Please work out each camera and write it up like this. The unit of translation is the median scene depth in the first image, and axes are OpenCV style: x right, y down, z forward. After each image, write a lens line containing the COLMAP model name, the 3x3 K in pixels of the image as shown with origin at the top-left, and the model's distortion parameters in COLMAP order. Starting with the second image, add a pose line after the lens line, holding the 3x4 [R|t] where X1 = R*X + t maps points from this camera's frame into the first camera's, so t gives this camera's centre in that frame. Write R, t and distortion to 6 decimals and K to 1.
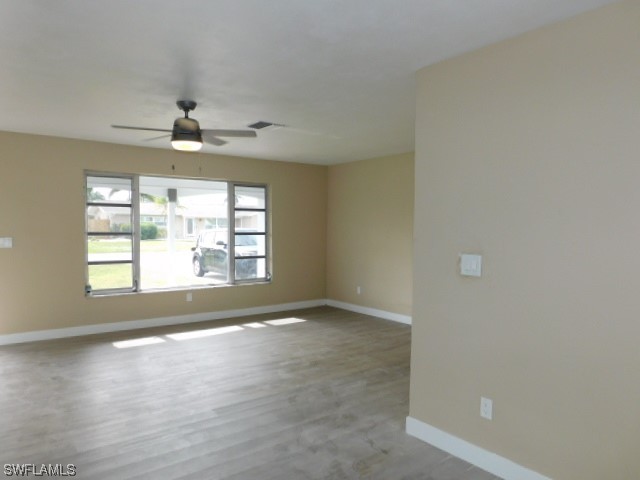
lens RADIAL K [[448.3, 0, 310.9], [0, 448.3, 252.9], [0, 0, 1]] dist [-0.000295, 0.000055]
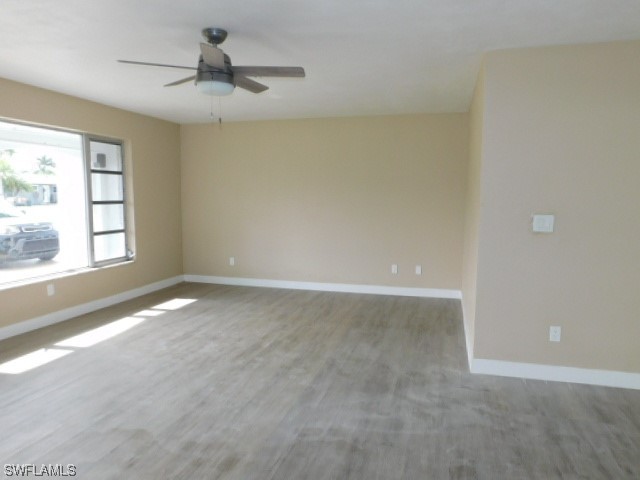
lens RADIAL K [[455.1, 0, 321.0], [0, 455.1, 241.6], [0, 0, 1]] dist [-0.005157, 0.000002]
pose [[0.798842, -0.064557, 0.598067, -0.444408], [0.036988, 0.997615, 0.058280, -0.009558], [-0.600403, -0.024436, 0.799324, 0.178119]]
